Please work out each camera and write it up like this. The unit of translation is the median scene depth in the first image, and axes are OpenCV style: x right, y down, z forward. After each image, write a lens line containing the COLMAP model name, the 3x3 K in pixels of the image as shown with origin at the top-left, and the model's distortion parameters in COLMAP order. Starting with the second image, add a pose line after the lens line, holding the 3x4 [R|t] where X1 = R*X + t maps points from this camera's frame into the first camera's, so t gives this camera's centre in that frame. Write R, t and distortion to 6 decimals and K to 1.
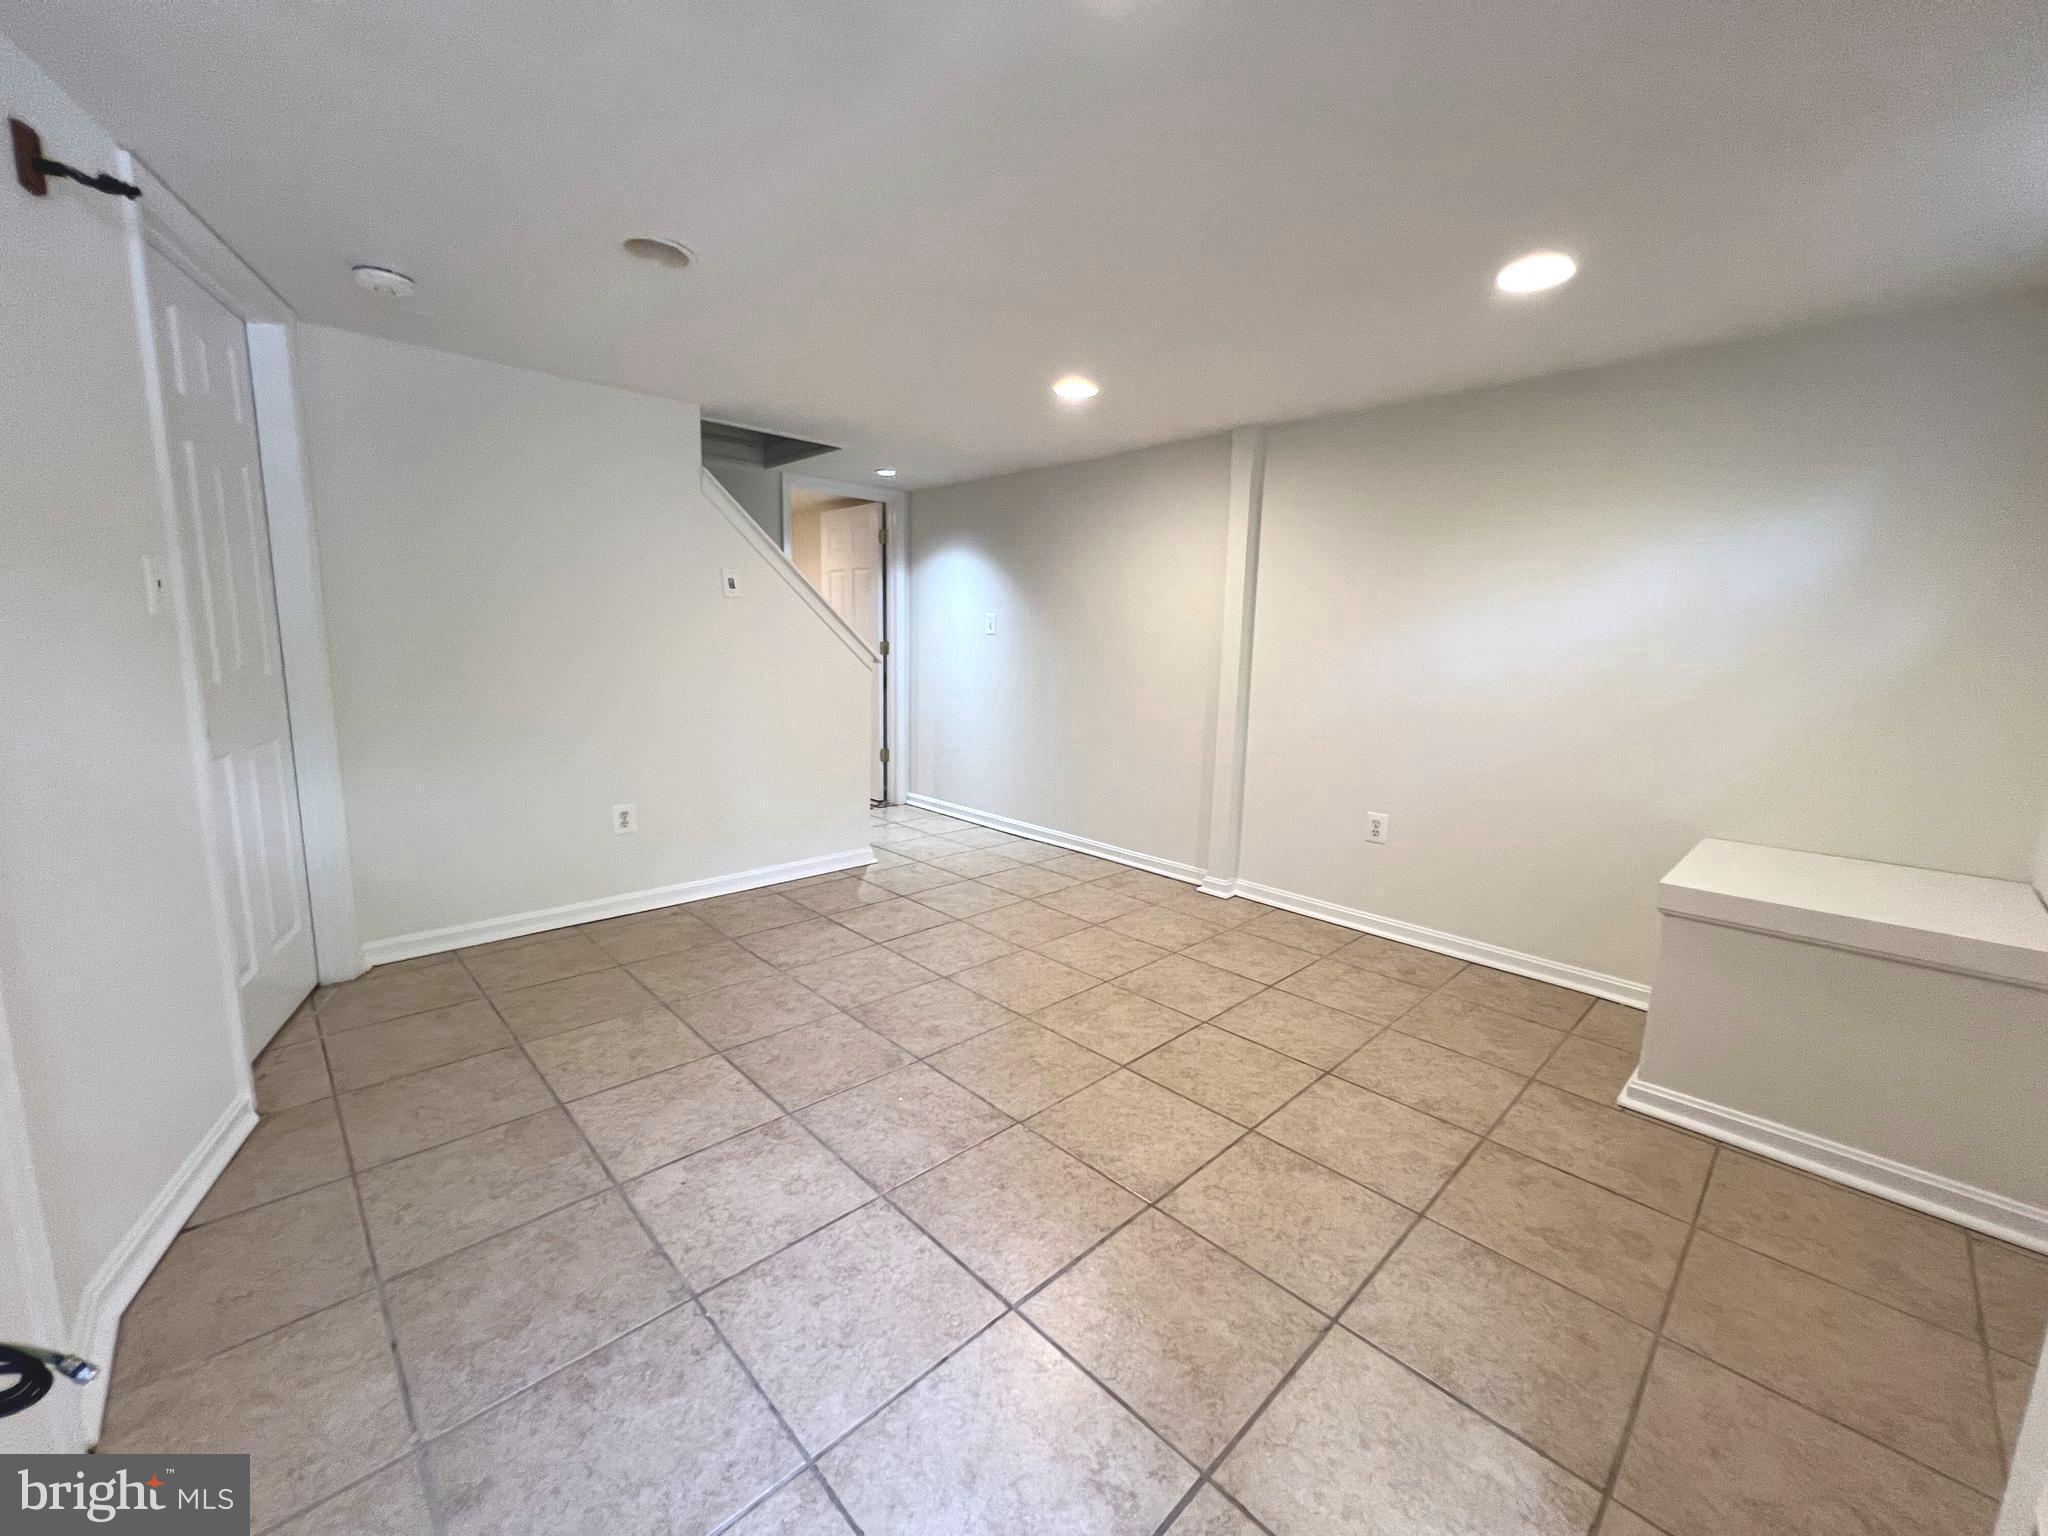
lens RADIAL K [[823.3, 0, 1024.0], [0, 823.3, 768.0], [0, 0, 1]] dist [-0.003083, 0.000545]
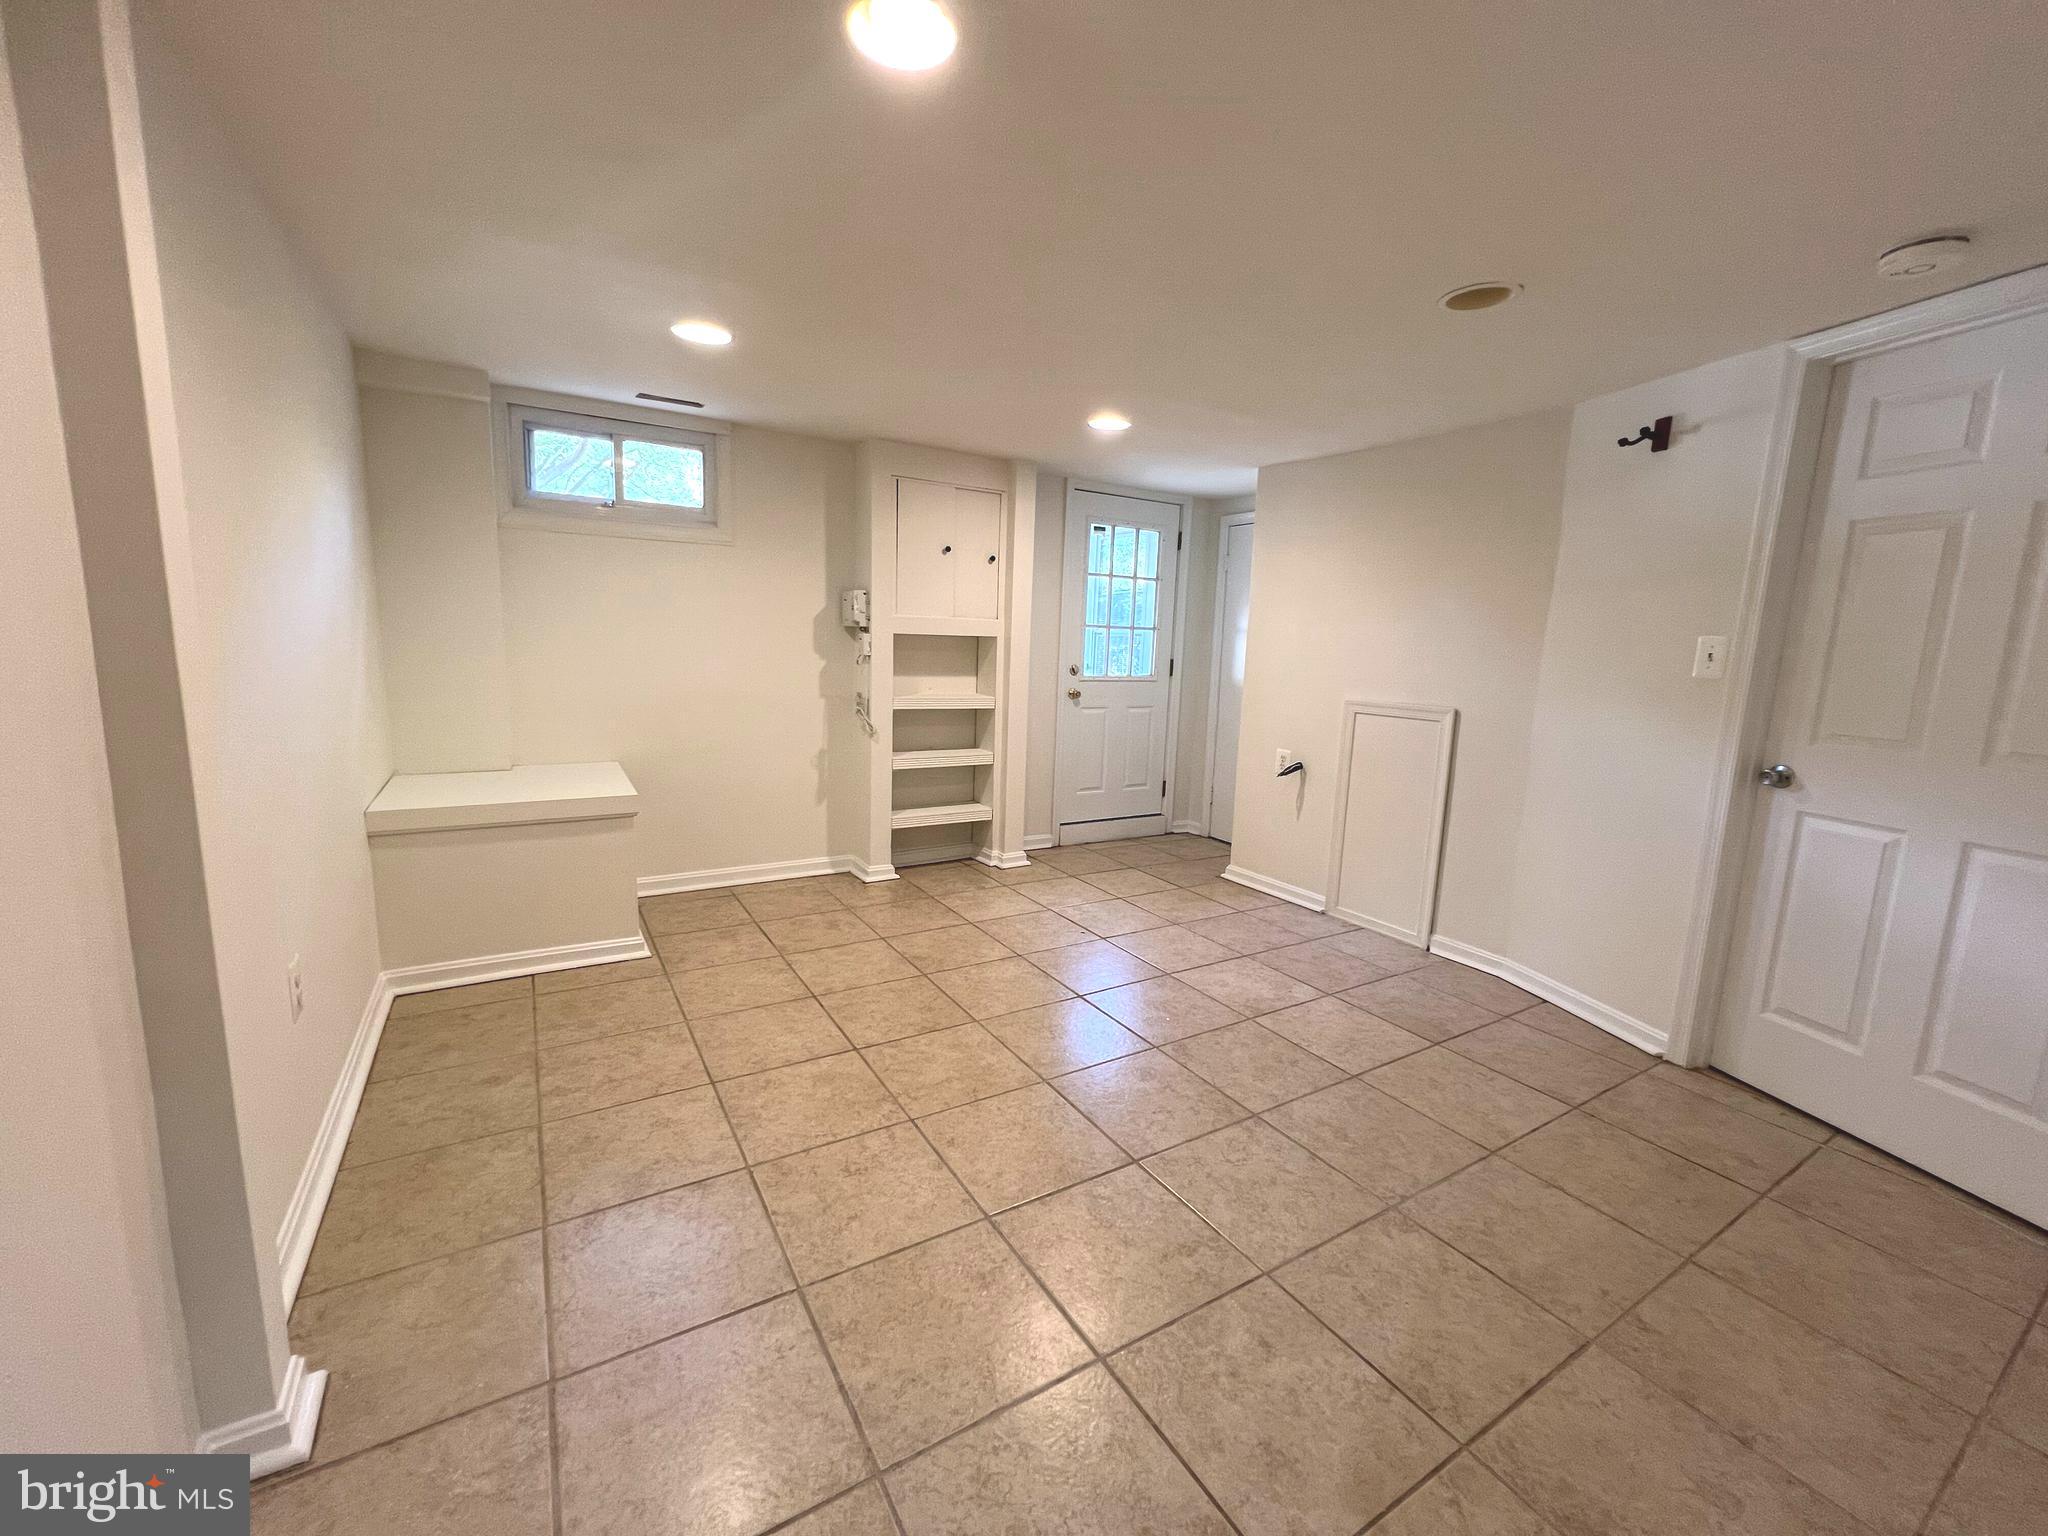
lens RADIAL K [[780.6, 0, 1032.3], [0, 780.6, 767.8], [0, 0, 1]] dist [-0.001706, 0.000190]
pose [[-0.974213, -0.097980, 0.203244, -0.127844], [-0.028385, 0.946856, 0.320404, -0.291751], [-0.223836, 0.306373, -0.925221, 1.713716]]
